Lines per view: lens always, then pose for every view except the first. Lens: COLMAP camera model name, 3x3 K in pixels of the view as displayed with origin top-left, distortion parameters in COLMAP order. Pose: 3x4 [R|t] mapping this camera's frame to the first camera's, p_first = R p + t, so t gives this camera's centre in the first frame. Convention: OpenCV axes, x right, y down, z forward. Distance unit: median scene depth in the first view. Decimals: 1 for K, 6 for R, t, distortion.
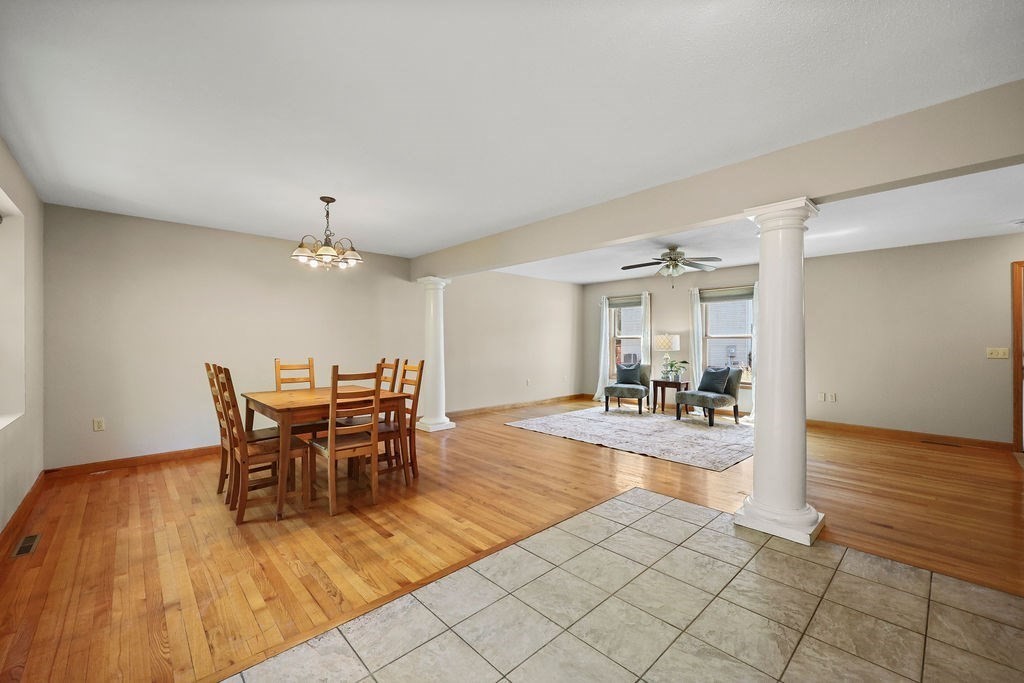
lens RADIAL K [[408.6, 0, 512.0], [0, 408.6, 341.5], [0, 0, 1]] dist [-0.012954, -0.000025]
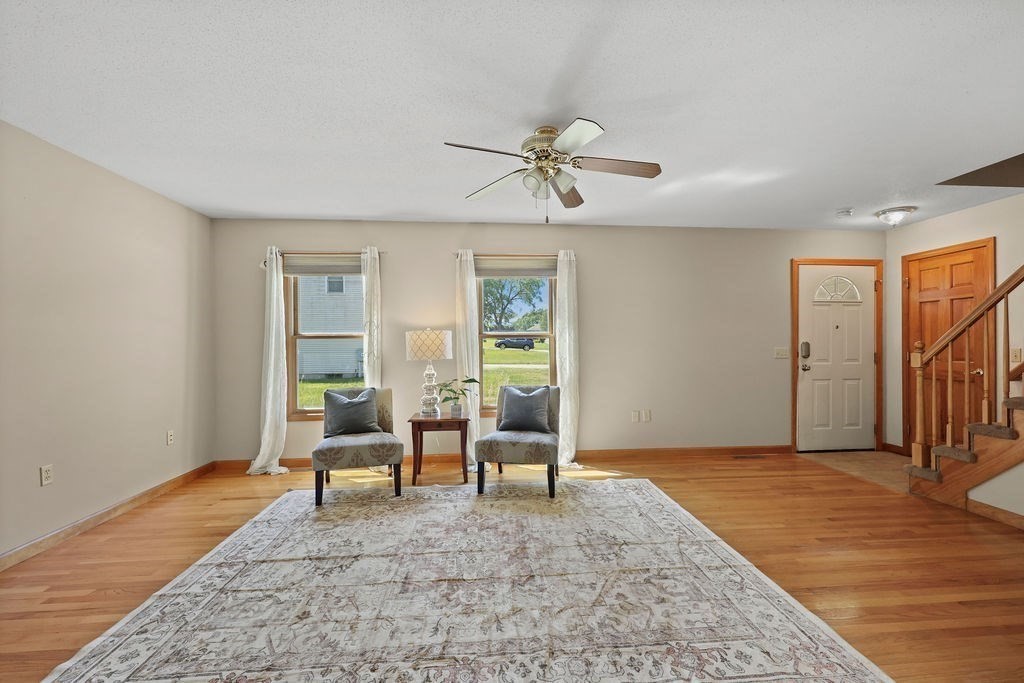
lens RADIAL K [[445.3, 0, 515.6], [0, 445.3, 342.2], [0, 0, 1]] dist [0.001354, 0.000533]
pose [[0.619957, -0.003420, 0.784628, -0.005335], [0.005813, 0.999983, -0.000234, -0.000419], [-0.784614, 0.004706, 0.619967, 0.552777]]
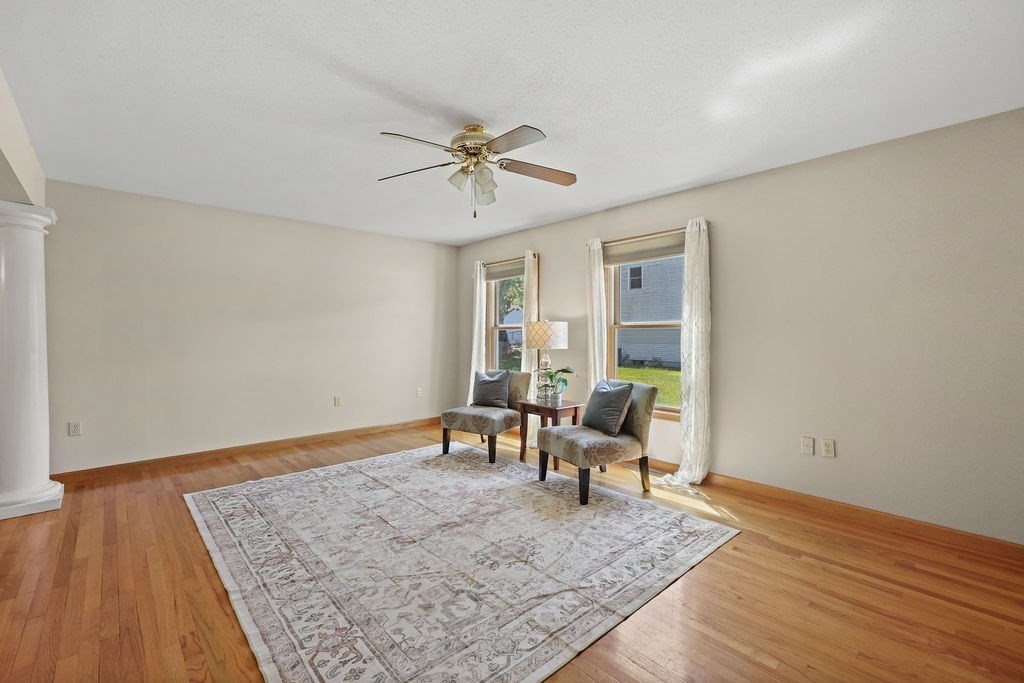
lens RADIAL K [[437.8, 0, 517.7], [0, 437.8, 336.1], [0, 0, 1]] dist [0.001040, -0.000030]
pose [[0.999986, 0.001224, -0.005136, 0.344672], [-0.001199, 0.999987, 0.004868, 0.000416], [0.005142, -0.004862, 0.999975, 0.387580]]
